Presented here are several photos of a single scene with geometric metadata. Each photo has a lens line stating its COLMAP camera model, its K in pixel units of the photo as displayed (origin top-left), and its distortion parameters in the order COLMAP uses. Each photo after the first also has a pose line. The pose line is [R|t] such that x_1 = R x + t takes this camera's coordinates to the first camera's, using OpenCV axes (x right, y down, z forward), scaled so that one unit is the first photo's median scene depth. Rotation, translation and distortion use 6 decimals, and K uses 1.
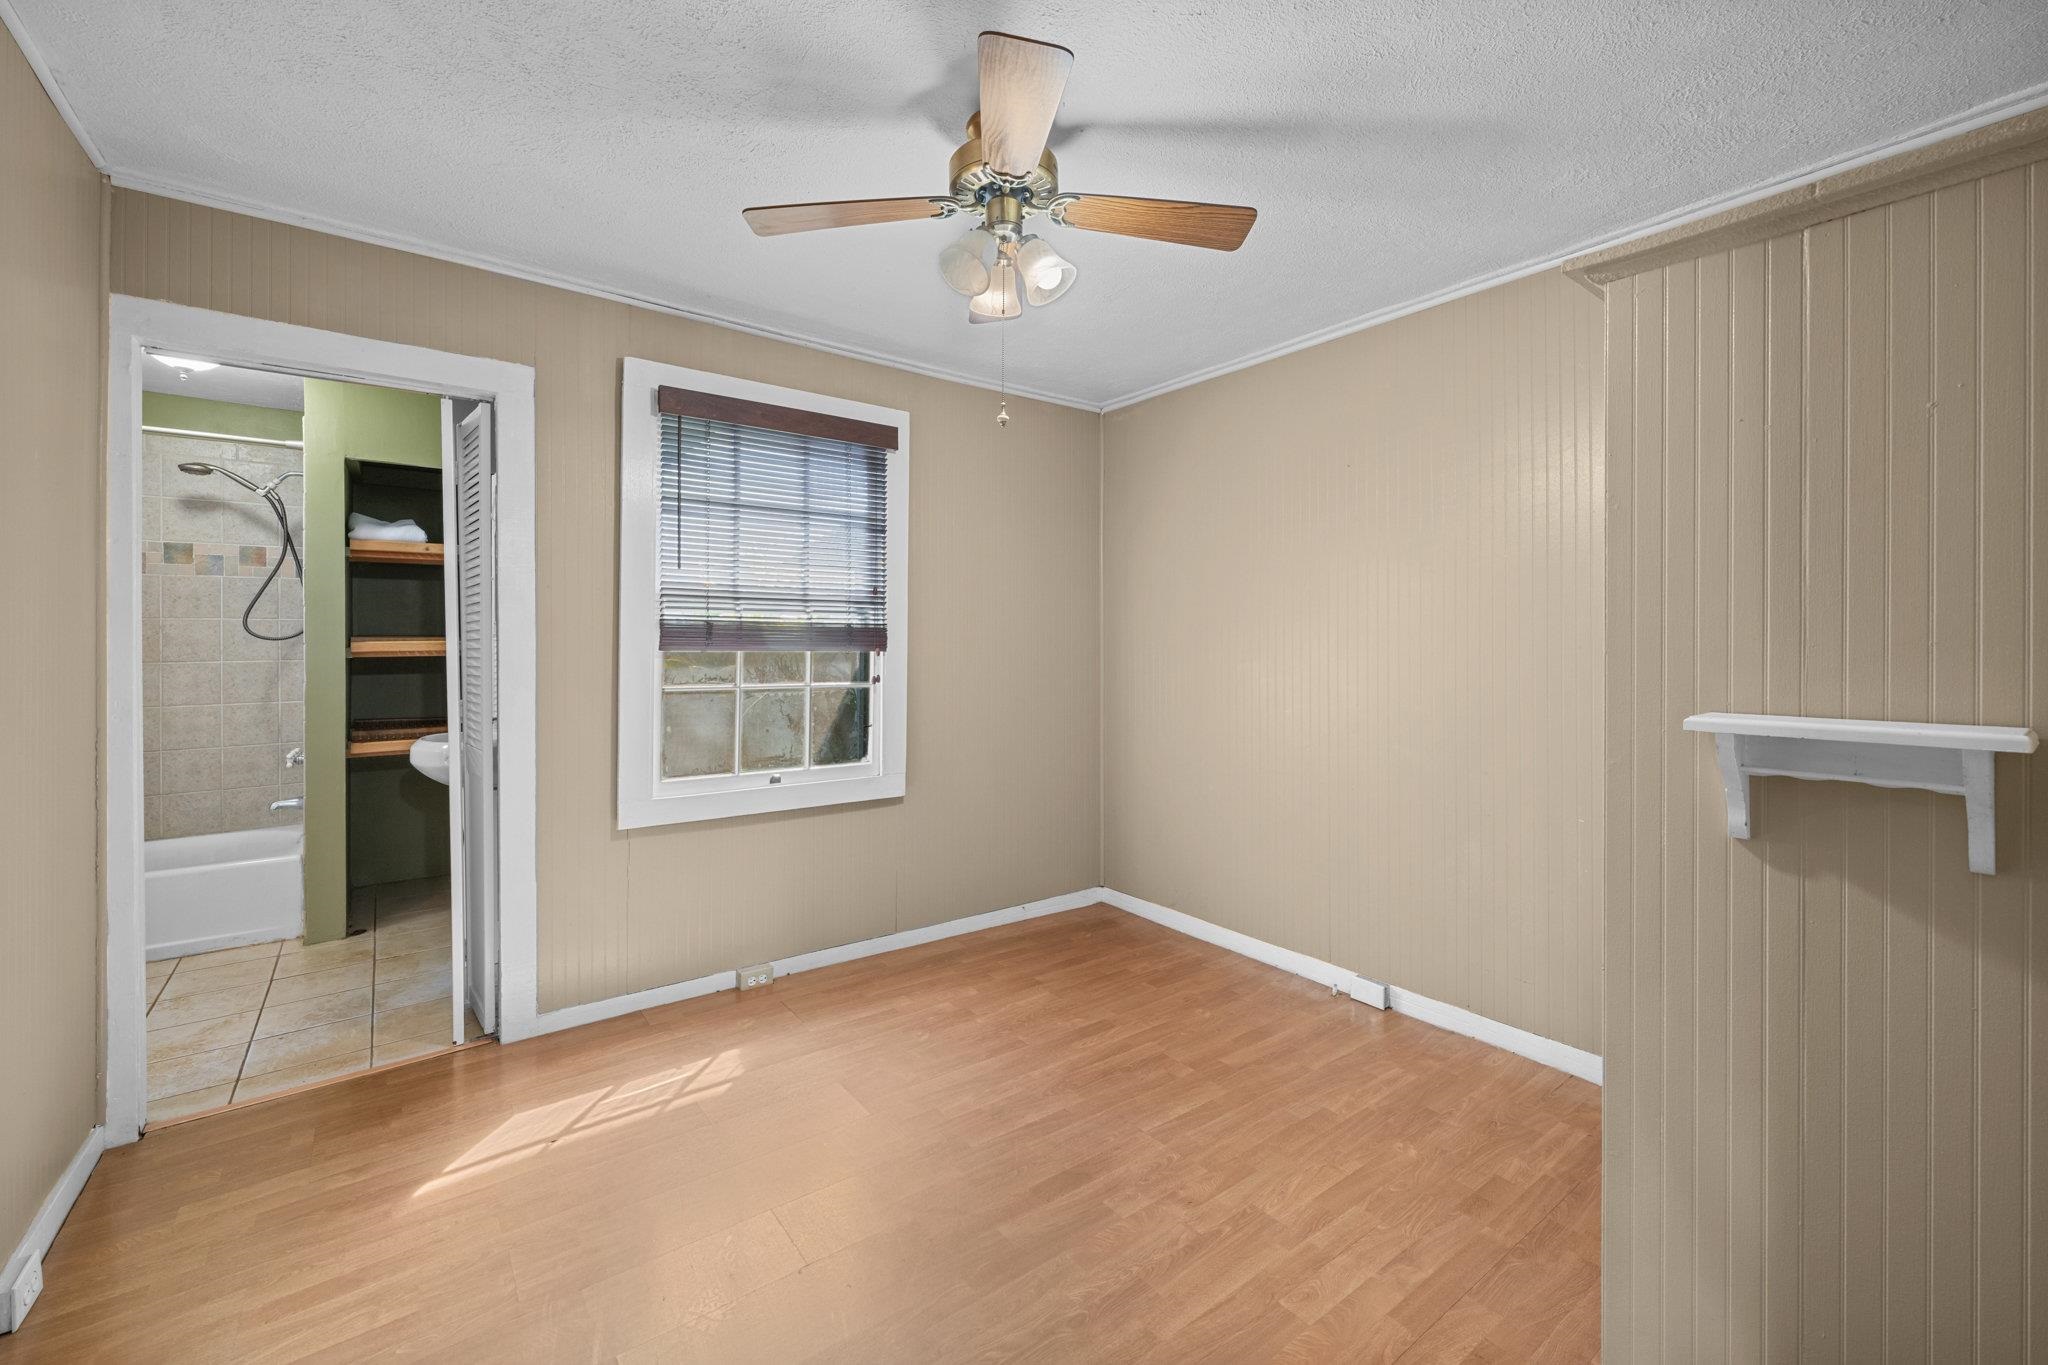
lens RADIAL K [[837.0, 0, 1024.9], [0, 837.0, 640.6], [0, 0, 1]] dist [0.000197, 0.000013]
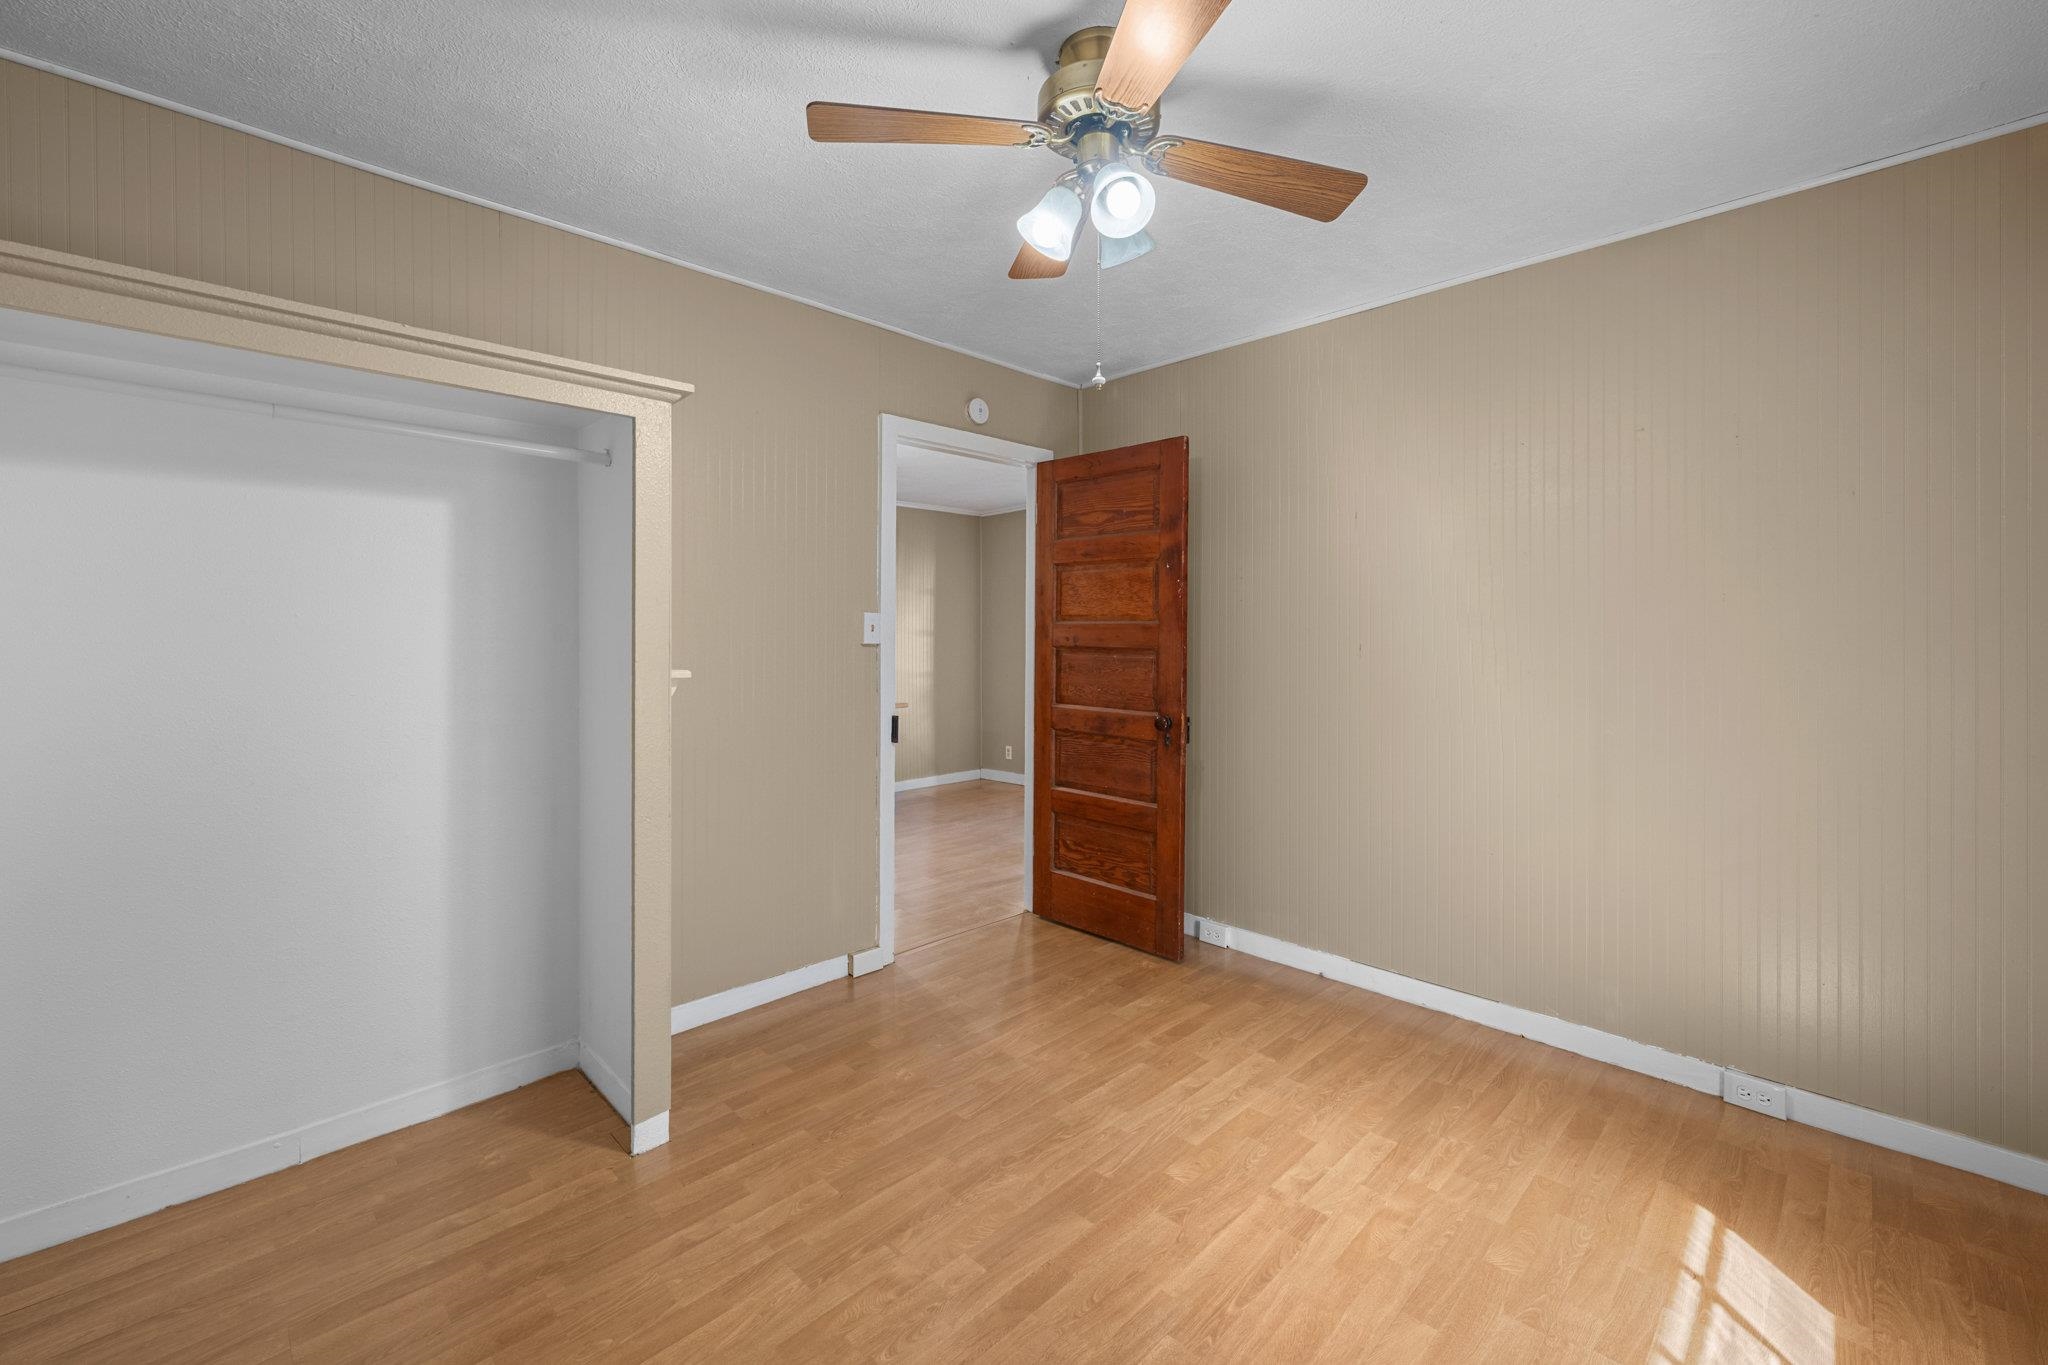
lens RADIAL K [[837.0, 0, 1024.9], [0, 837.0, 640.6], [0, 0, 1]] dist [0.000197, 0.000013]
pose [[-0.992089, -0.001399, -0.125529, 0.164026], [-0.002395, 0.999967, 0.007789, 0.006204], [0.125514, 0.008028, -0.992059, 1.865517]]
